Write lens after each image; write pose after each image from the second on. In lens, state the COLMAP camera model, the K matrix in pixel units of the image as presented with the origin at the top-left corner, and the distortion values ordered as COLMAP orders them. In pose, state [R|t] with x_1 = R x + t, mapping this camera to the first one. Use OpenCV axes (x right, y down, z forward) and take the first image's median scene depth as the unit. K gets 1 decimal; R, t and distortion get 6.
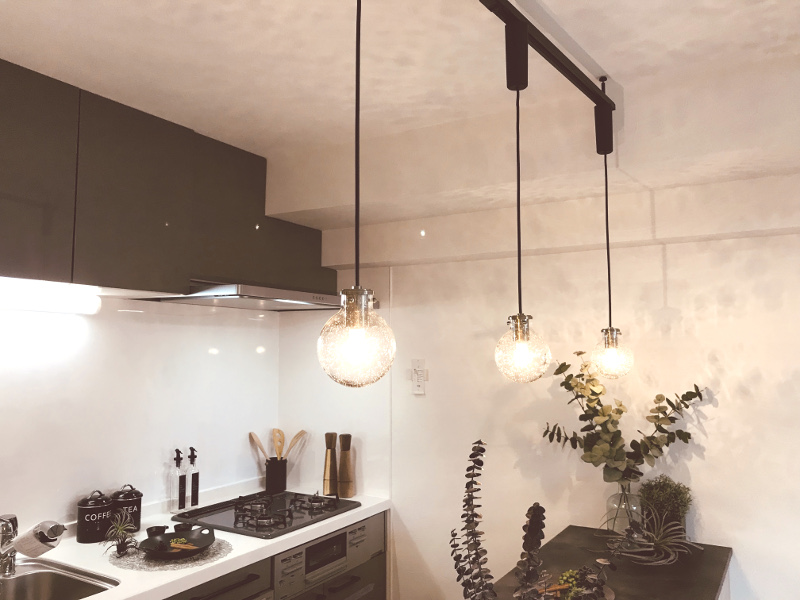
lens RADIAL K [[658.8, 0, 379.0], [0, 658.8, 293.7], [0, 0, 1]] dist [0.026497, -0.009154]
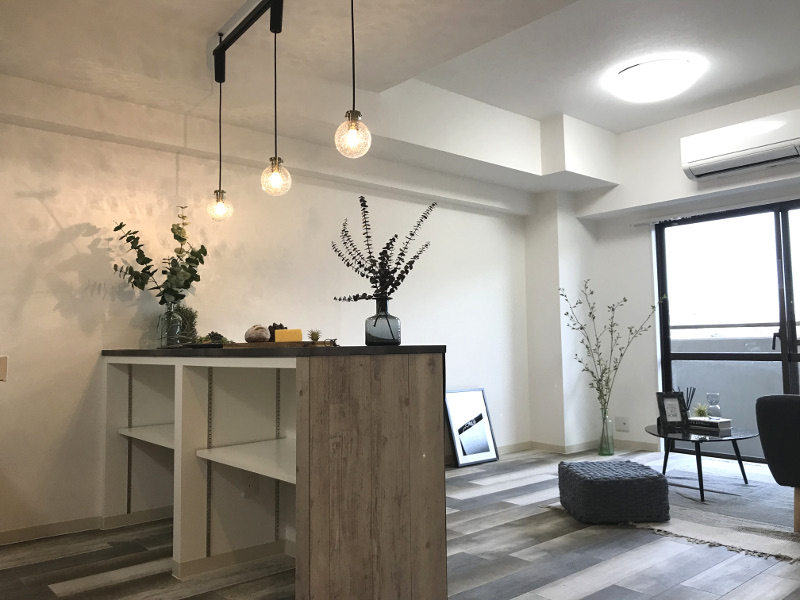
lens RADIAL K [[658.8, 0, 400.8], [0, 658.8, 298.7], [0, 0, 1]] dist [0.026497, -0.009154]
pose [[0.303192, 0.054821, 0.951351, -0.698875], [-0.072980, 0.996748, -0.034179, 0.227384], [-0.950131, -0.059066, 0.306206, 0.048076]]
